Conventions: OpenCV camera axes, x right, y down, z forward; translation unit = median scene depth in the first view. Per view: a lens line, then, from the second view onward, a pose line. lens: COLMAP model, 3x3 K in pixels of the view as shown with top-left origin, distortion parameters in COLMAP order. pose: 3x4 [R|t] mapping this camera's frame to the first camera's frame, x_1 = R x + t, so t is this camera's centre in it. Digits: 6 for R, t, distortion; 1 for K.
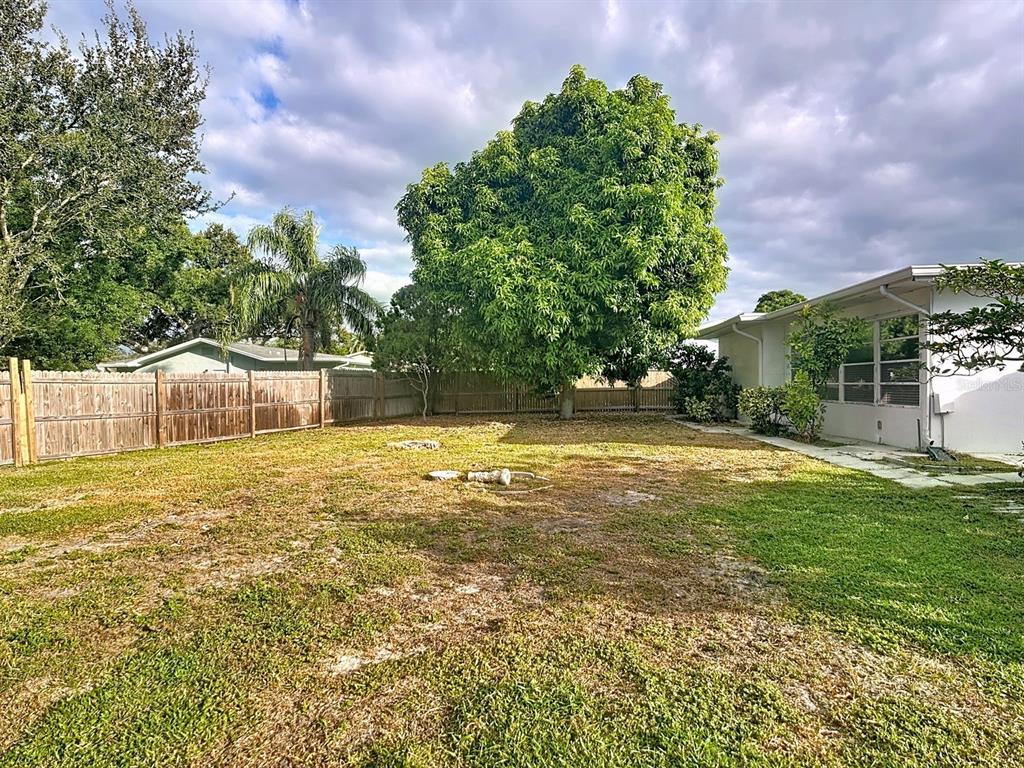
lens RADIAL K [[530.8, 0, 516.9], [0, 530.8, 380.9], [0, 0, 1]] dist [0.003516, -0.017806]
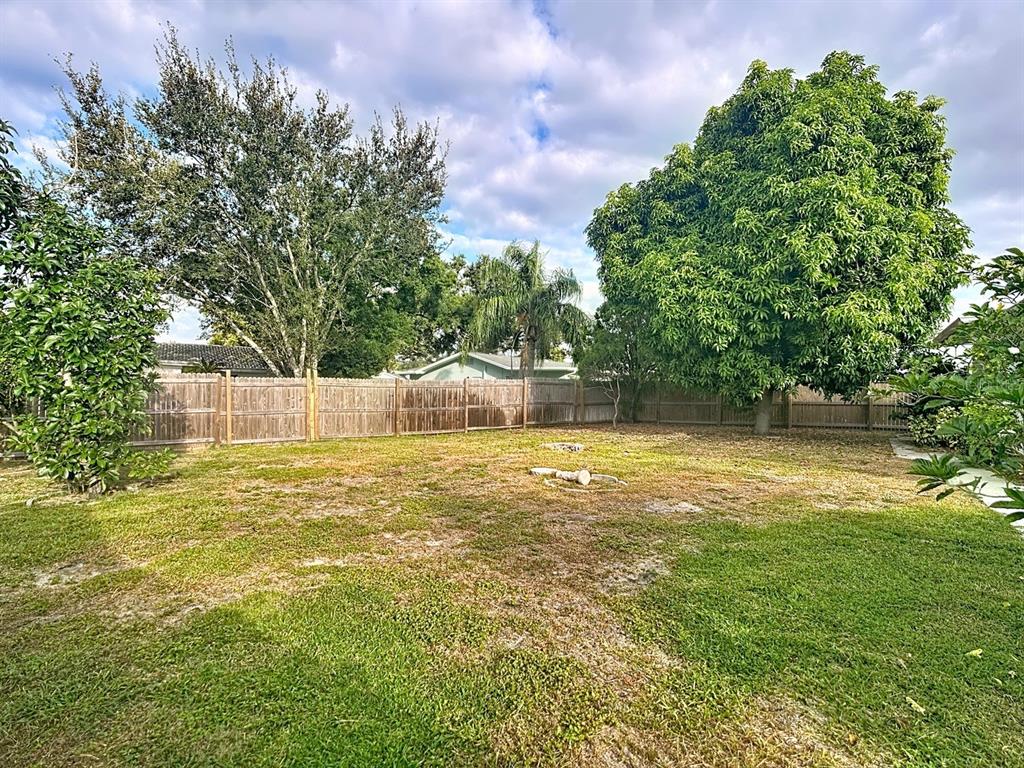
lens RADIAL K [[530.8, 0, 516.9], [0, 530.8, 380.9], [0, 0, 1]] dist [0.003516, -0.017806]
pose [[0.875677, 0.011793, -0.482754, 0.197625], [-0.018985, 0.999770, -0.010016, -0.003496], [0.482524, 0.017936, 0.875699, -0.025274]]
